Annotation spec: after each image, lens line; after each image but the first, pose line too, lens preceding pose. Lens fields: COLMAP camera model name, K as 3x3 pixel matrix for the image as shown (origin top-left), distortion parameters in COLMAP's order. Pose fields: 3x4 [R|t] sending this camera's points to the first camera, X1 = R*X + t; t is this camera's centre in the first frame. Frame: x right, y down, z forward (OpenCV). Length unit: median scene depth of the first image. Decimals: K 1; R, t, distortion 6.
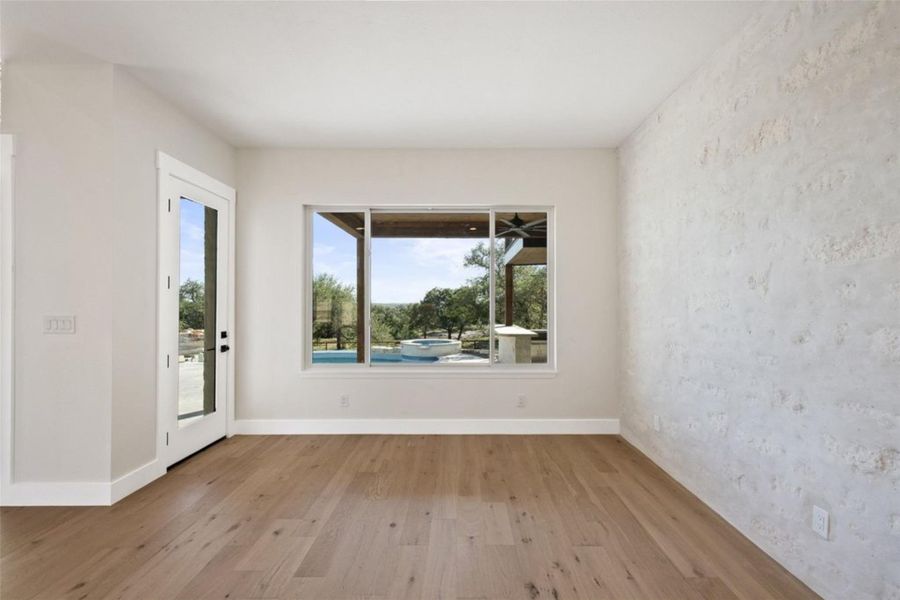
lens RADIAL K [[481.9, 0, 448.3], [0, 481.9, 307.2], [0, 0, 1]] dist [-0.000701, 0.000075]
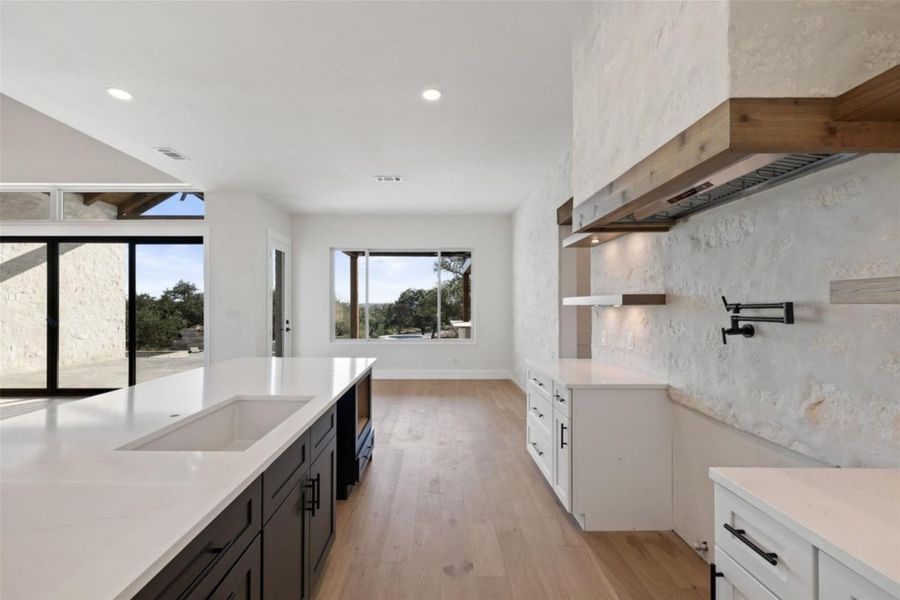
lens RADIAL K [[481.9, 0, 448.3], [0, 481.9, 307.2], [0, 0, 1]] dist [-0.000701, 0.000075]
pose [[0.998605, 0.001029, 0.052798, 0.005103], [-0.001027, 0.999999, -0.000070, 0.000319], [-0.052798, 0.000016, 0.998605, -0.114146]]
